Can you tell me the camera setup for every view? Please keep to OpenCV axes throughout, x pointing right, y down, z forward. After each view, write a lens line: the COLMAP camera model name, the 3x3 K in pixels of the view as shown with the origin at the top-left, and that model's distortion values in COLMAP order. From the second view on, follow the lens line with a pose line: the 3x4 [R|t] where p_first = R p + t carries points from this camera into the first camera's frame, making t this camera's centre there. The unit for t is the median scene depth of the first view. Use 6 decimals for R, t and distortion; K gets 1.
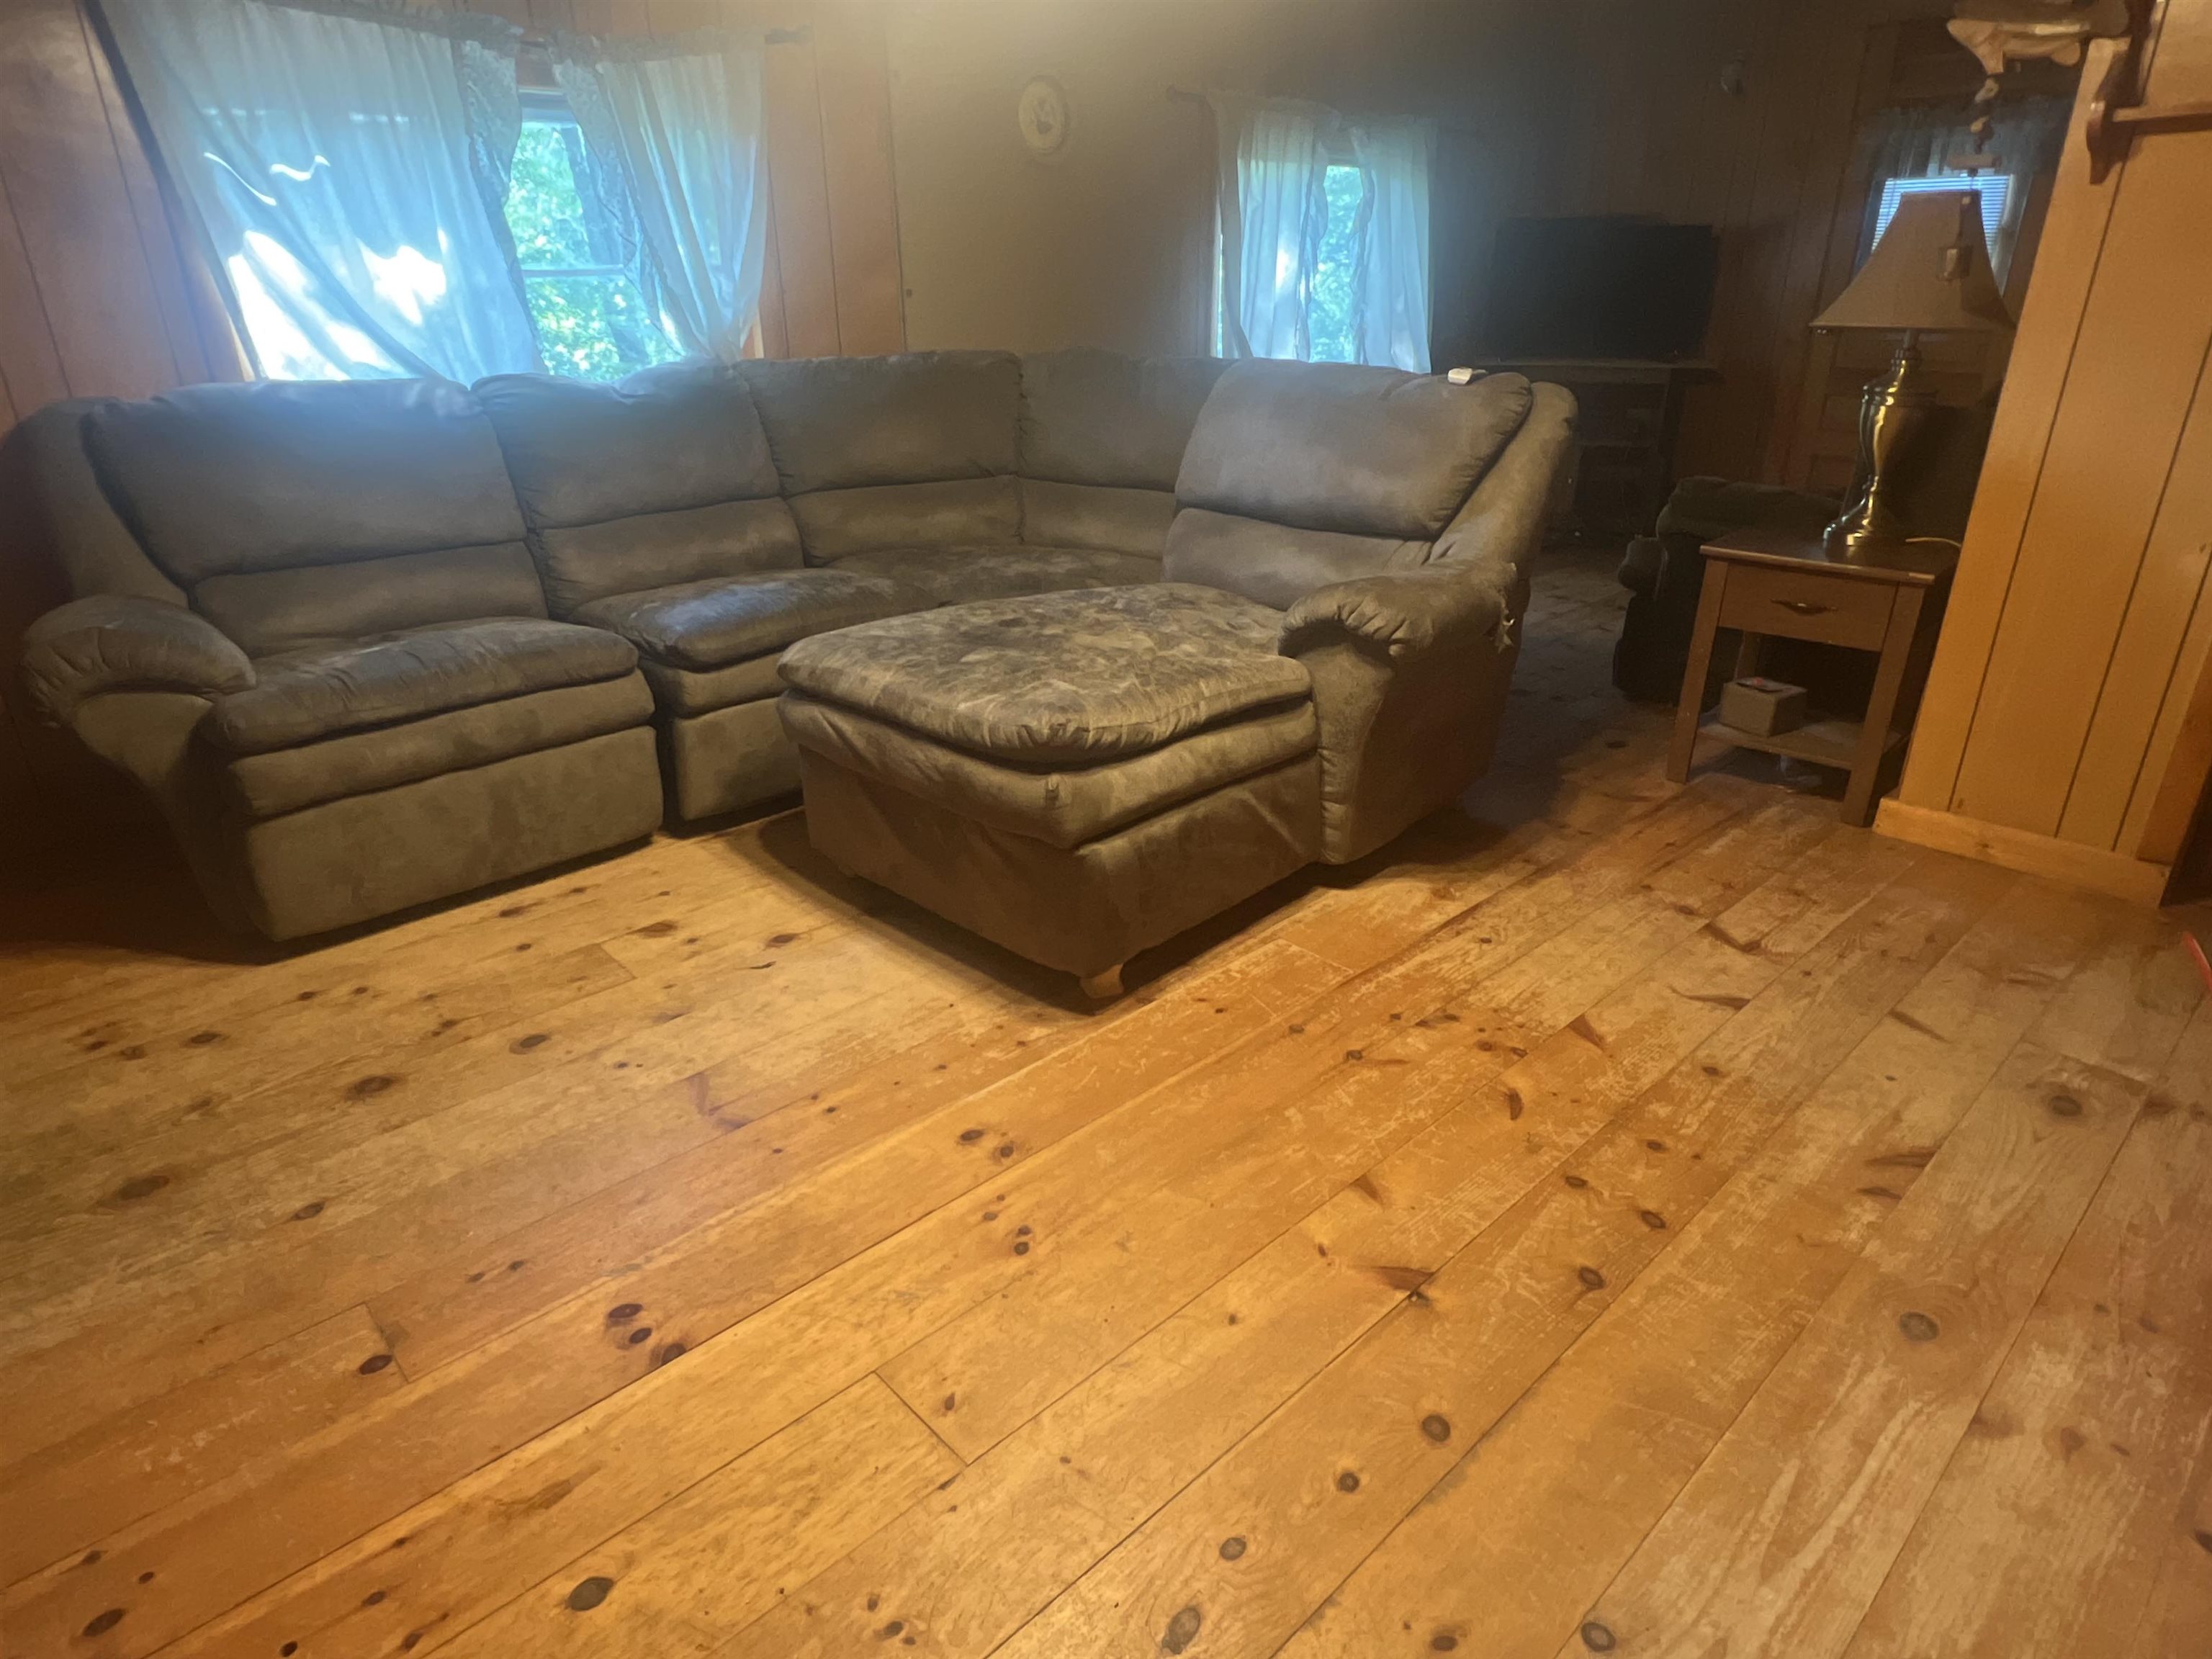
lens RADIAL K [[1281.6, 0, 1094.7], [0, 1281.6, 832.6], [0, 0, 1]] dist [-0.004266, 0.001327]
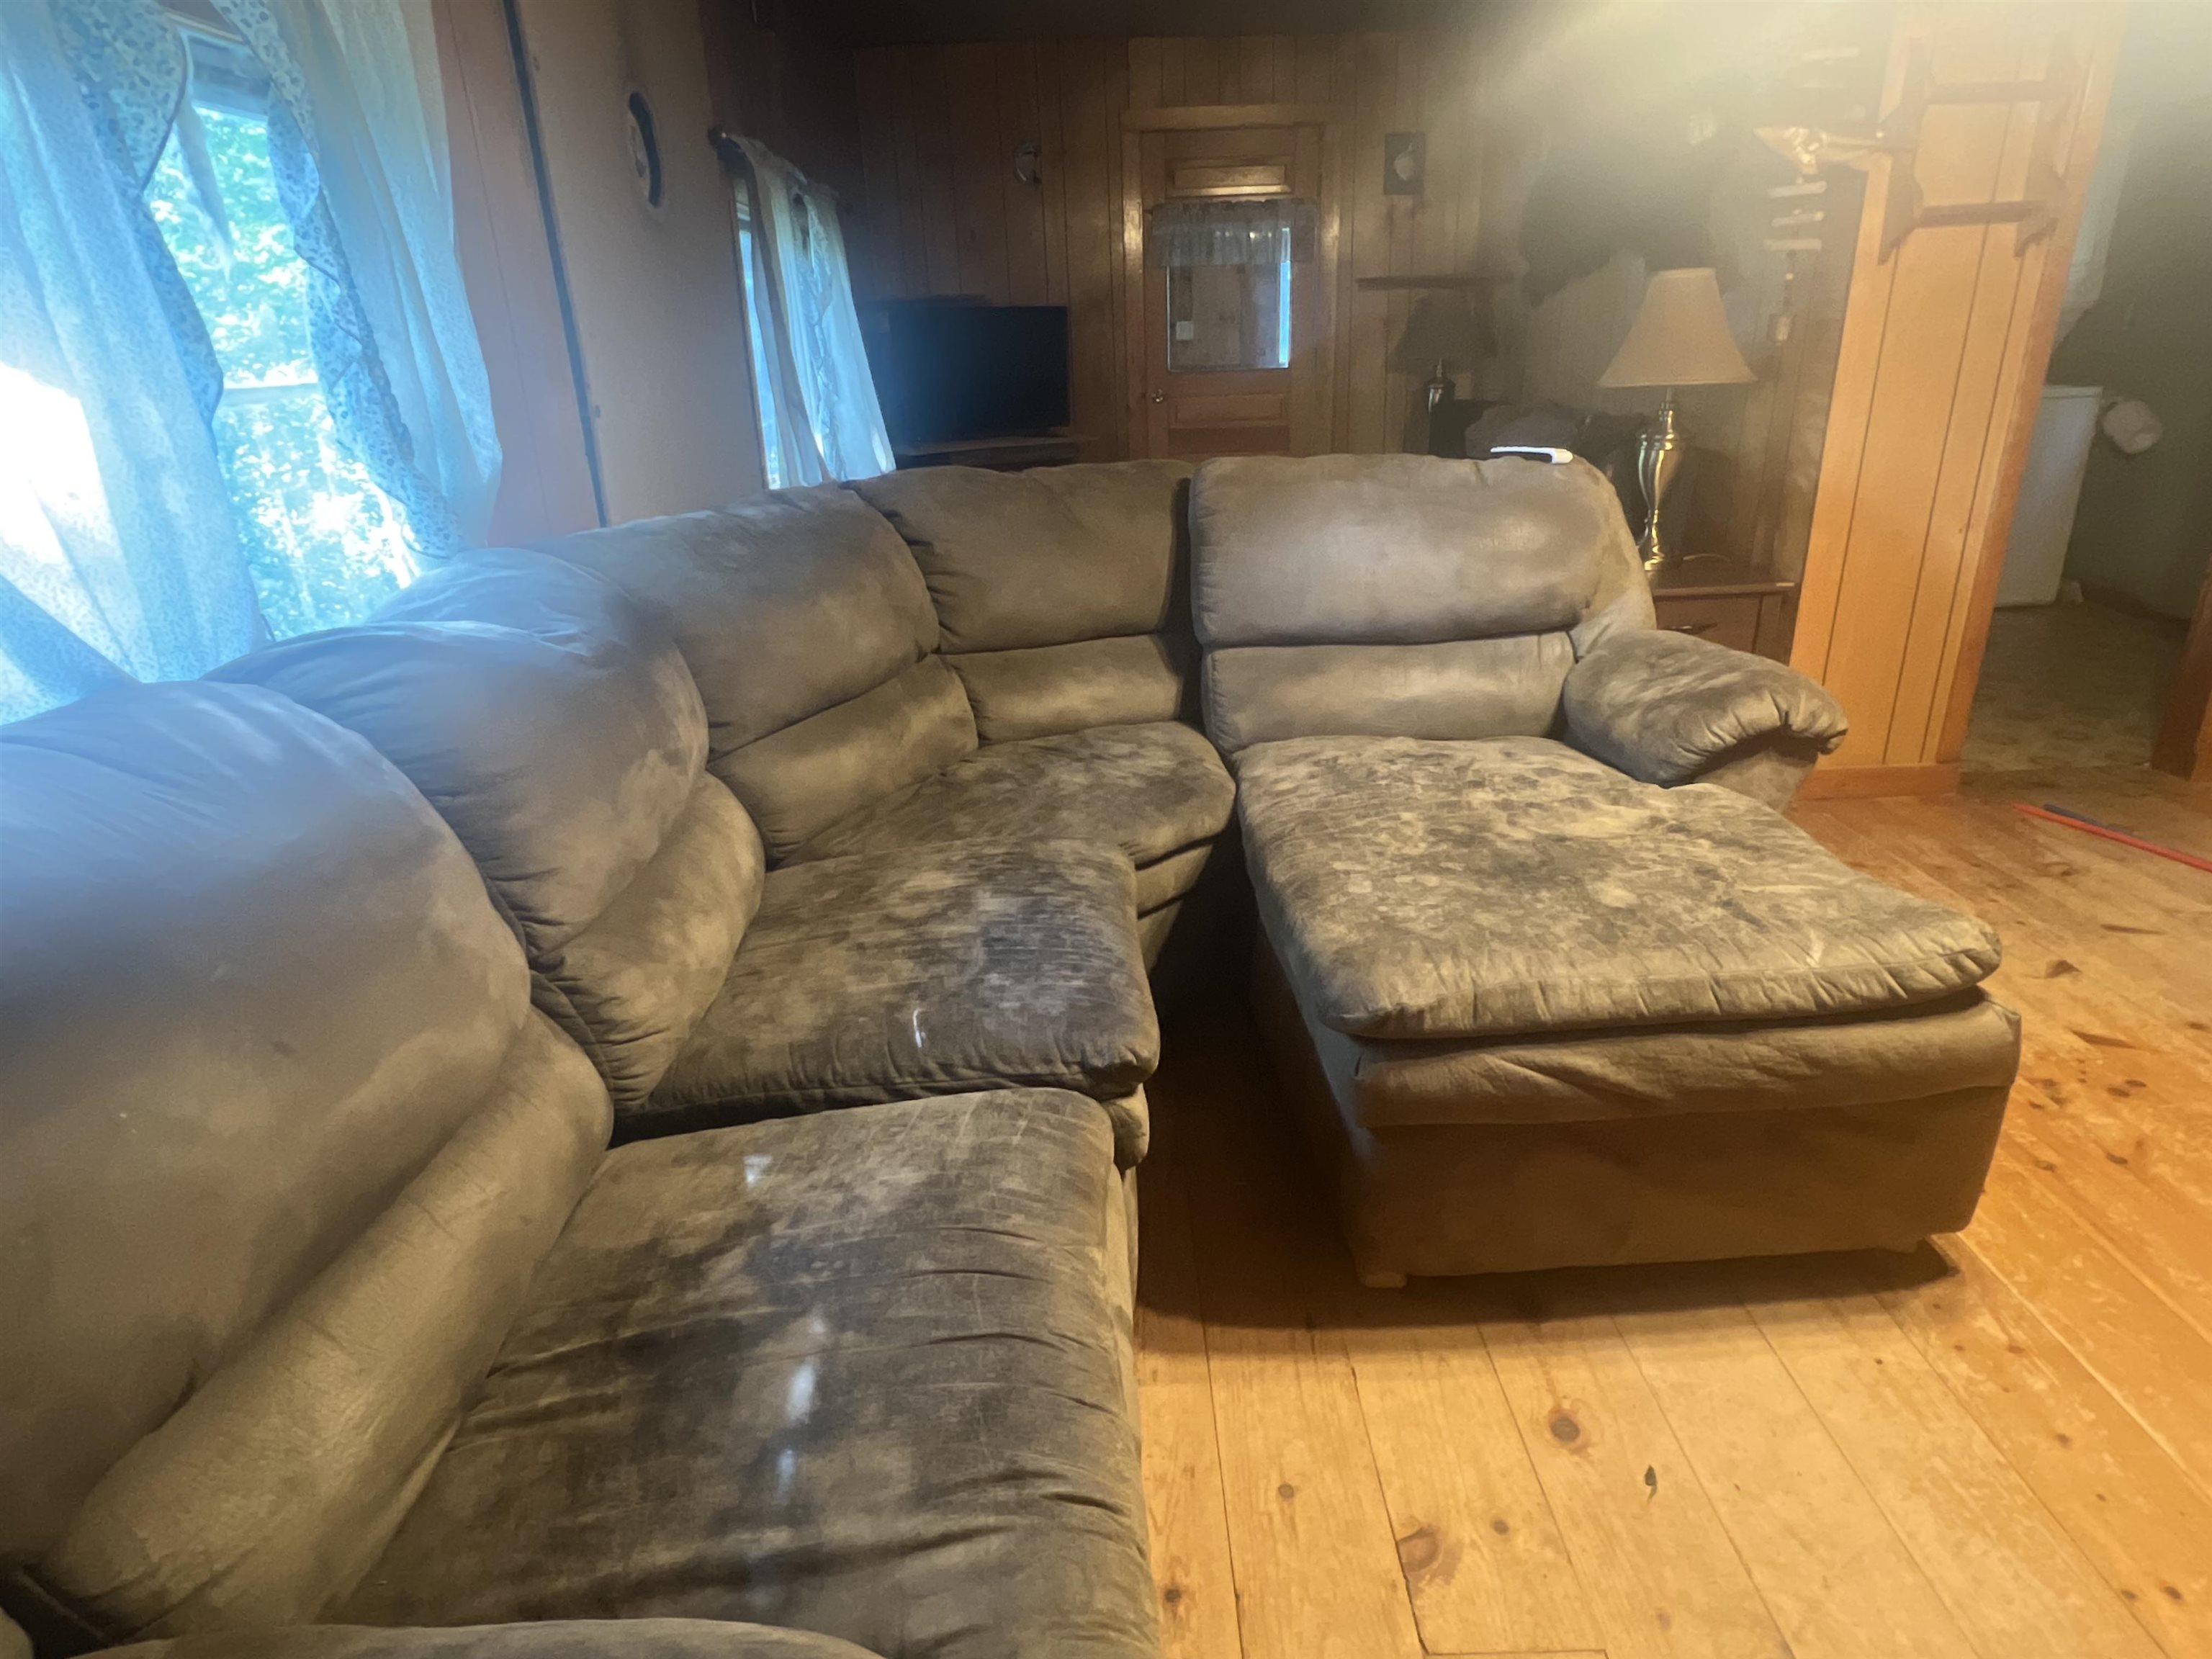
lens RADIAL K [[1281.6, 0, 1097.4], [0, 1281.6, 834.7], [0, 0, 1]] dist [-0.004266, 0.001327]
pose [[0.675787, -0.283491, 0.680400, -0.729145], [0.322821, 0.943675, 0.072554, -0.300916], [-0.662645, 0.170617, 0.729241, 0.653233]]
